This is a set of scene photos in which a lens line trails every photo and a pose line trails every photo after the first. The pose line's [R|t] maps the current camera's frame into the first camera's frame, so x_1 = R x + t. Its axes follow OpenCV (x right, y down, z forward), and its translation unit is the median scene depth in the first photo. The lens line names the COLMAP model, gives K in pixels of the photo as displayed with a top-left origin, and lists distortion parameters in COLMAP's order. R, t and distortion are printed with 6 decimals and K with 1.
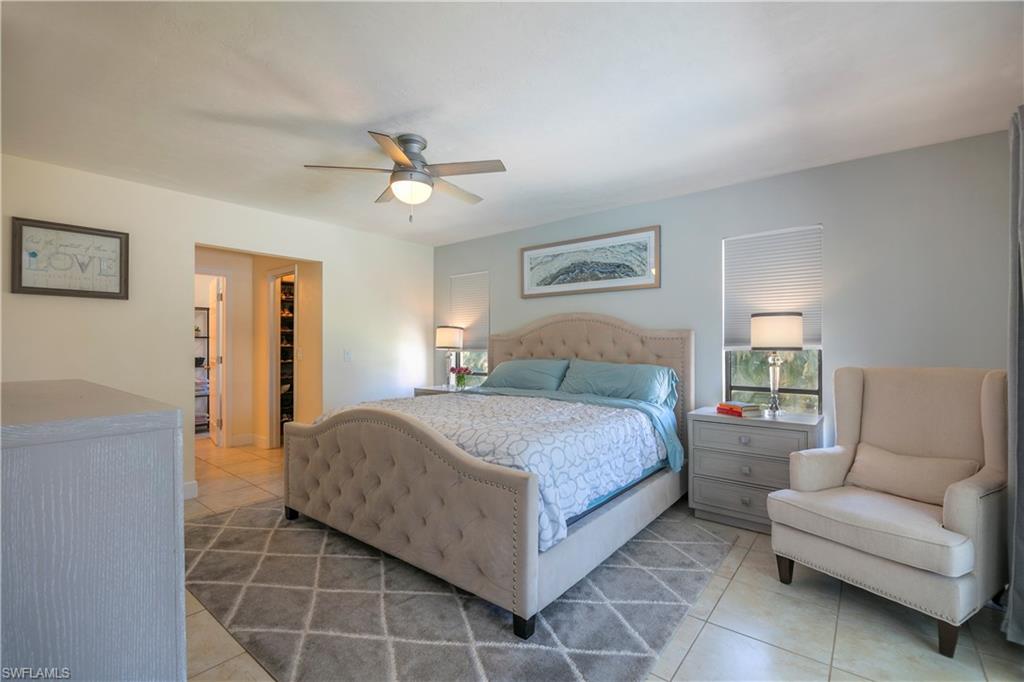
lens RADIAL K [[453.2, 0, 509.3], [0, 453.2, 343.6], [0, 0, 1]] dist [-0.003050, -0.006481]
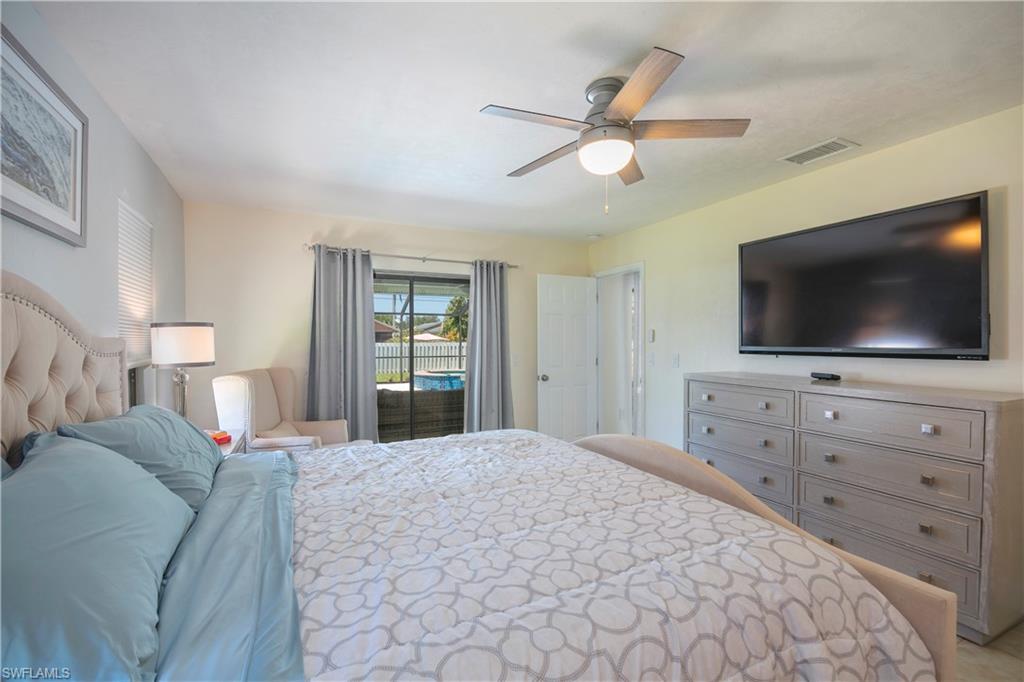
lens RADIAL K [[453.2, 0, 509.3], [0, 453.2, 343.6], [0, 0, 1]] dist [-0.003050, -0.006481]
pose [[-0.905108, 0.000203, 0.425182, -0.248522], [0.001693, 0.999994, 0.003128, -0.022181], [-0.425178, 0.003551, -0.905103, 1.125901]]
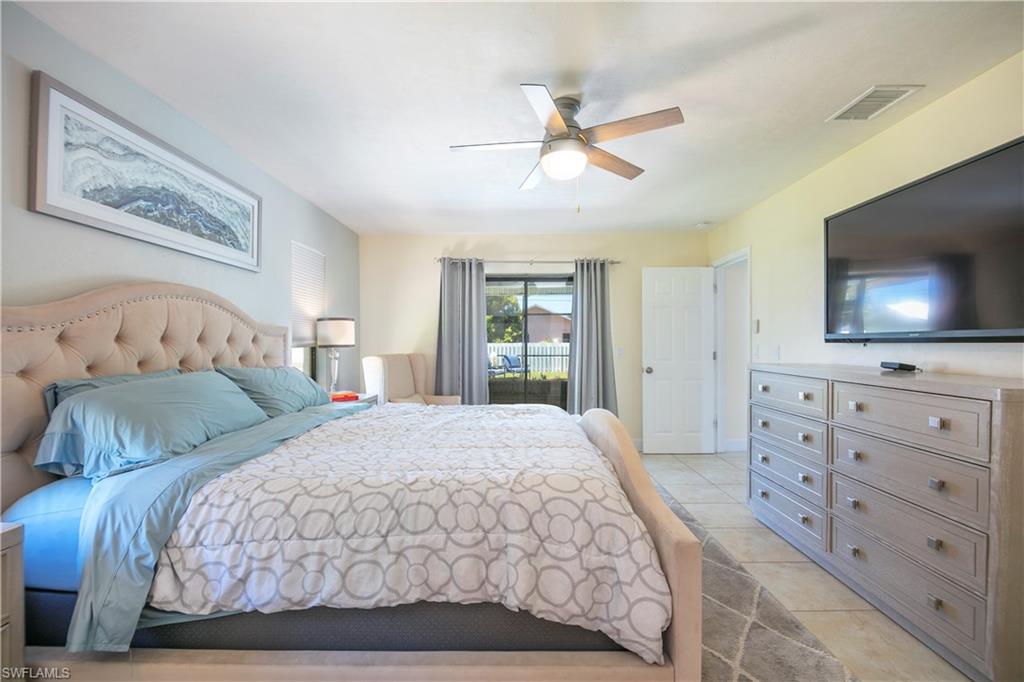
lens RADIAL K [[453.2, 0, 509.3], [0, 453.2, 343.6], [0, 0, 1]] dist [-0.003050, -0.006481]
pose [[-0.613318, -0.000166, 0.789836, -0.538304], [-0.002646, 0.999995, -0.001845, 0.003709], [-0.789832, -0.003221, -0.613315, 1.042860]]
